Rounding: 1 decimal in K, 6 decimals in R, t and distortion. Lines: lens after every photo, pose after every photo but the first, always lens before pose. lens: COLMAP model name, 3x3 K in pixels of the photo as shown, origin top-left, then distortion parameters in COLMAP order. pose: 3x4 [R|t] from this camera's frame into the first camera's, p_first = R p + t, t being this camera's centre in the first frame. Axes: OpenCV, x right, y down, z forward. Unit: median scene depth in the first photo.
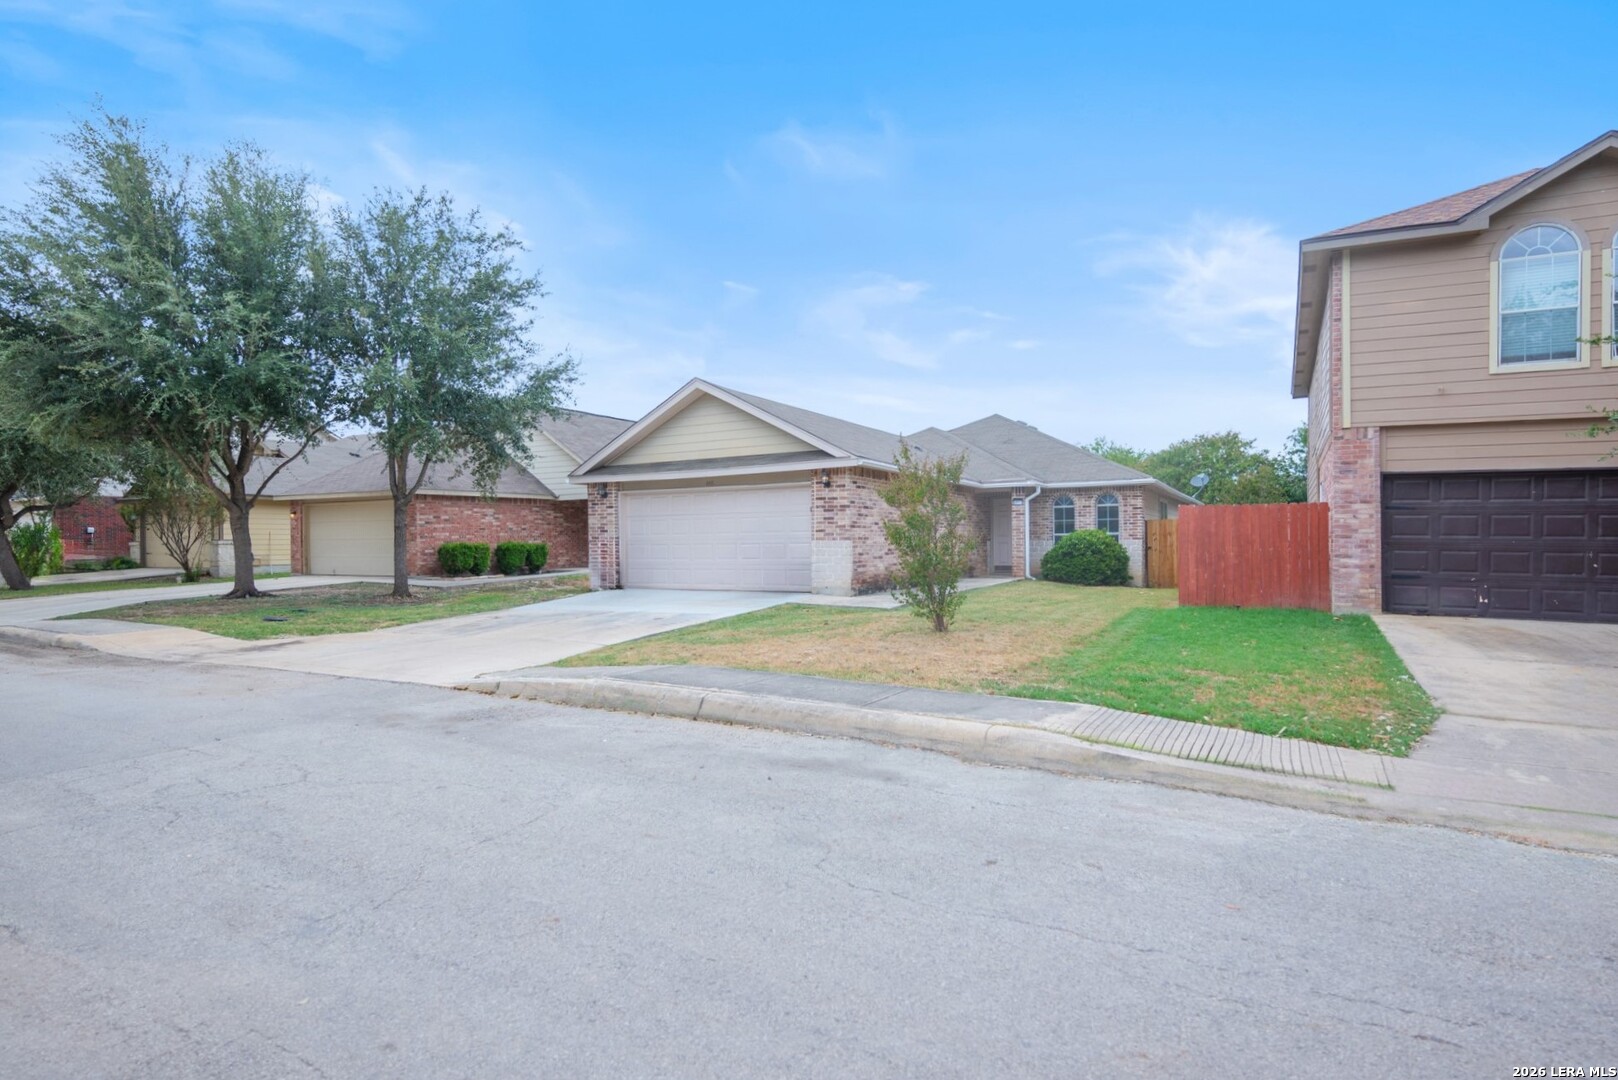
lens RADIAL K [[843.4, 0, 806.0], [0, 843.4, 539.1], [0, 0, 1]] dist [0.002284, -0.000458]
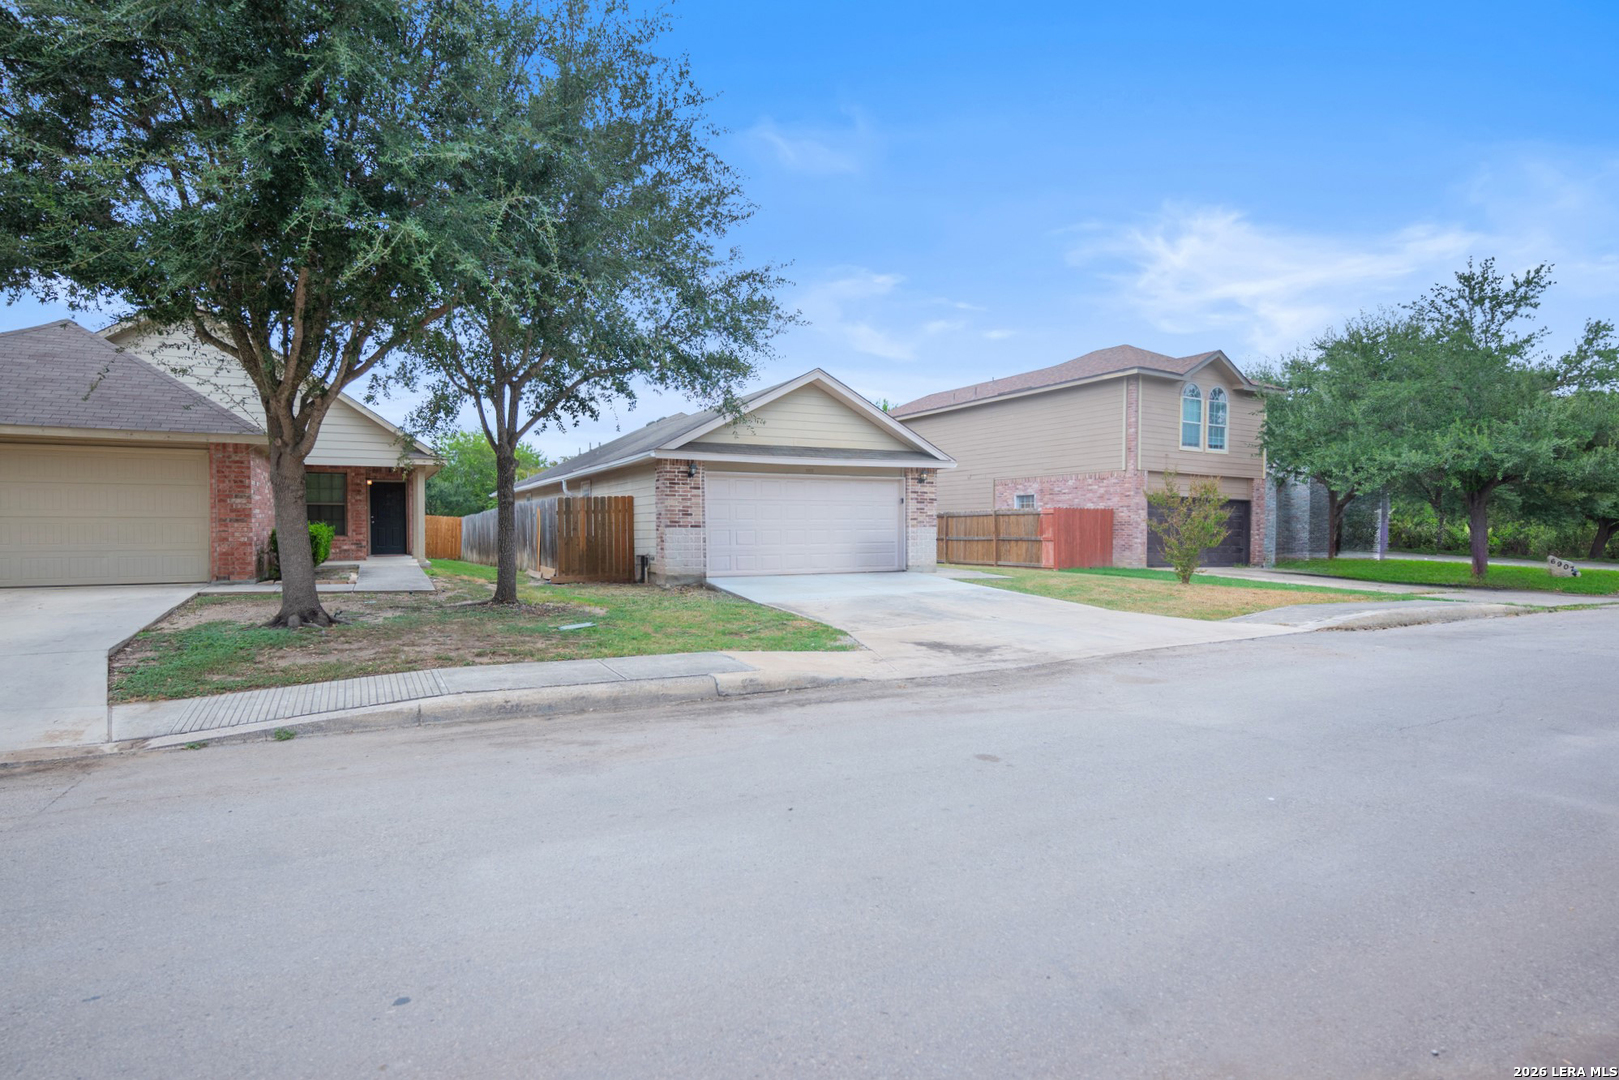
lens RADIAL K [[844.0, 0, 807.5], [0, 844.0, 539.6], [0, 0, 1]] dist [0.002284, -0.000458]
pose [[0.538968, -0.004976, 0.842311, -1.080050], [-0.007092, 0.999920, 0.010445, 0.007845], [-0.842296, -0.011603, 0.538890, 0.484849]]
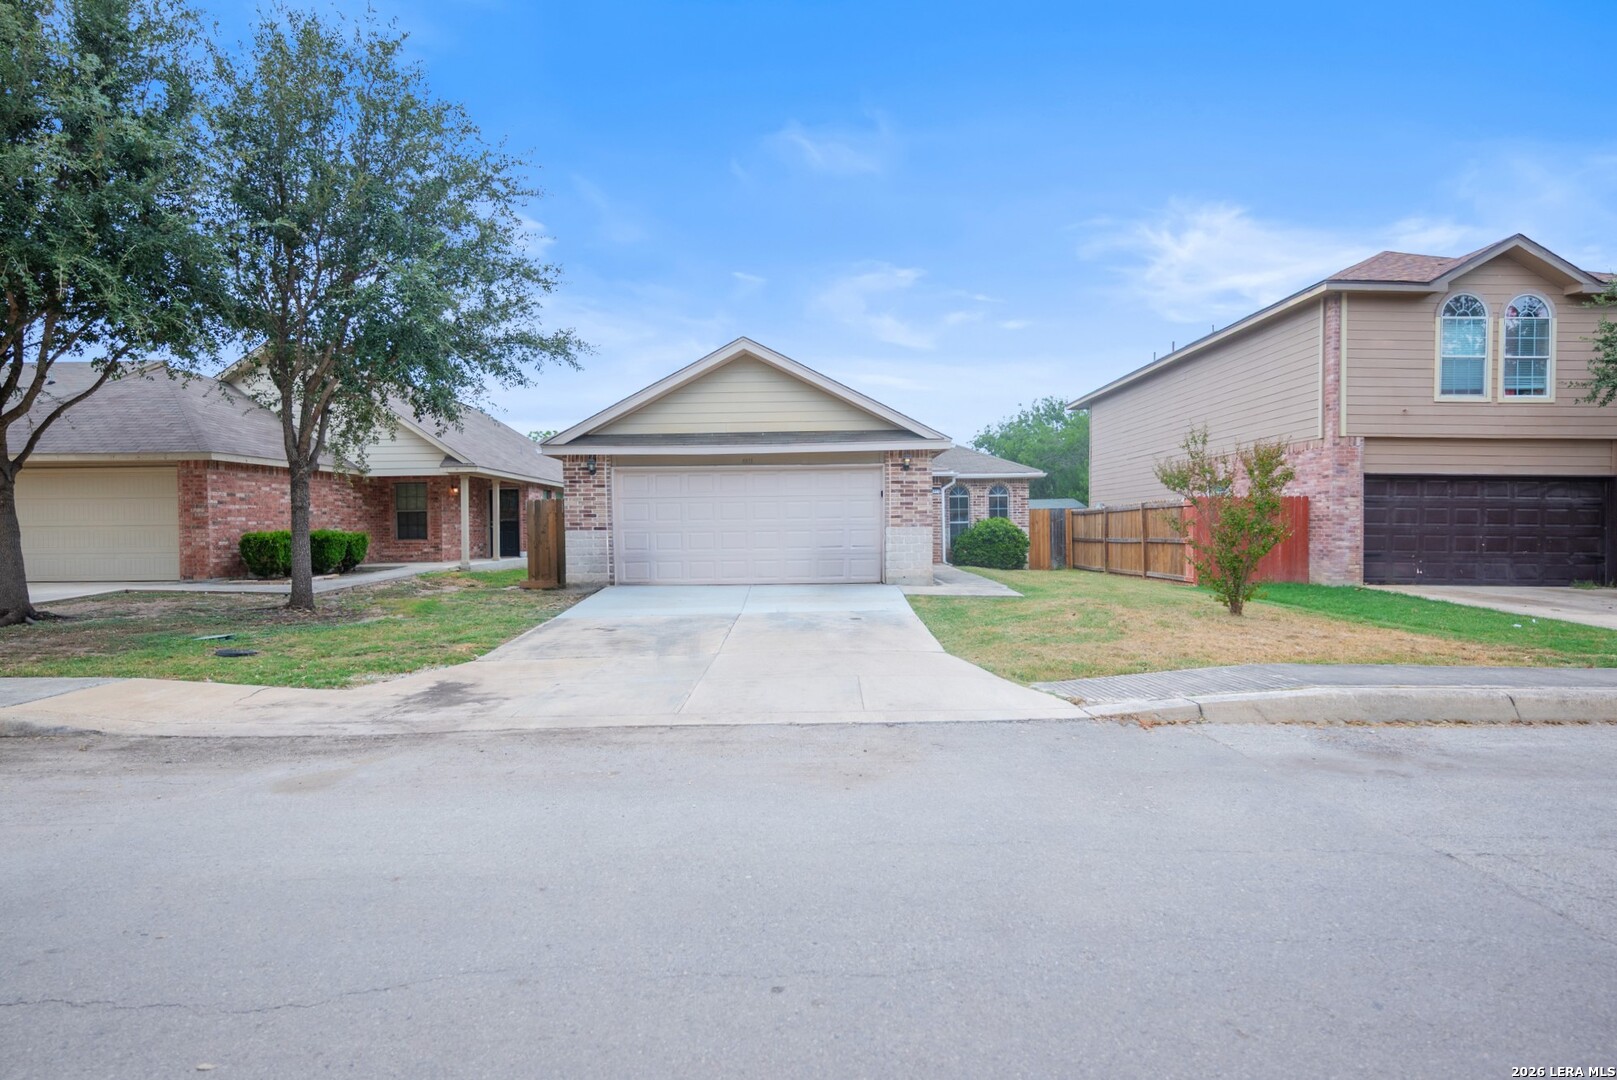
lens RADIAL K [[842.9, 0, 801.5], [0, 842.9, 539.5], [0, 0, 1]] dist [0.002284, -0.000458]
pose [[0.875571, -0.006187, 0.483050, -0.528267], [0.000232, 0.999923, 0.012387, 0.003734], [-0.483089, -0.010733, 0.875505, 0.236660]]
